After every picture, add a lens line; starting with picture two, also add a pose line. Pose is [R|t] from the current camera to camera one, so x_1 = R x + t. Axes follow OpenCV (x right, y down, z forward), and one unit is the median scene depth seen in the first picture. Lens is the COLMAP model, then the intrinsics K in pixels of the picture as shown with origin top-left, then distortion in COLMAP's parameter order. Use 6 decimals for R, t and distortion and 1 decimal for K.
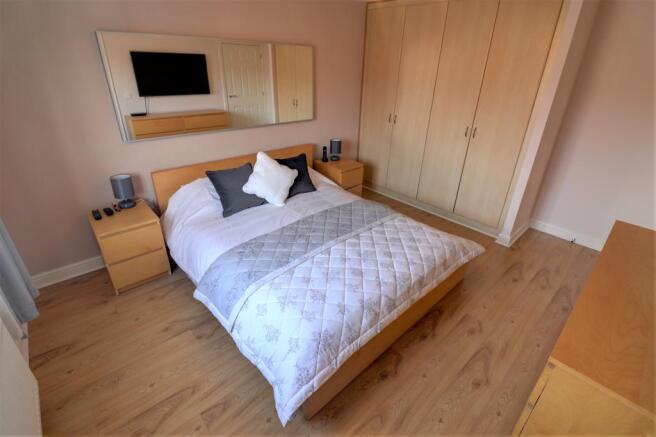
lens RADIAL K [[306.2, 0, 330.4], [0, 306.2, 211.6], [0, 0, 1]] dist [0.013628, -0.017867]
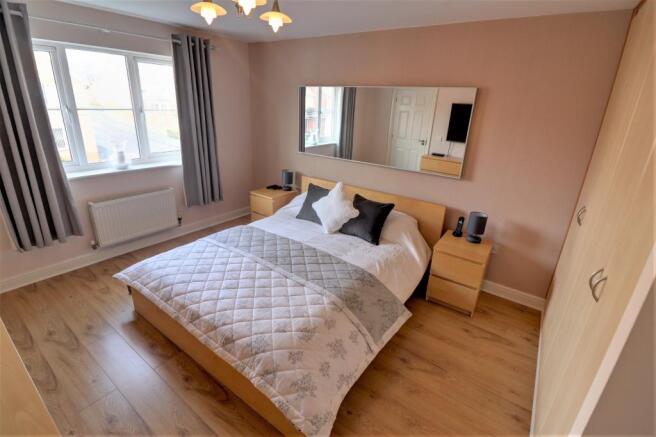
lens RADIAL K [[301.7, 0, 328.0], [0, 301.7, 218.5], [0, 0, 1]] dist [-0.000124, 0.000036]
pose [[0.194315, 0.330492, -0.923589, 0.920313], [-0.461554, 0.861603, 0.211204, -0.334233], [0.865569, 0.385246, 0.319963, 0.777015]]
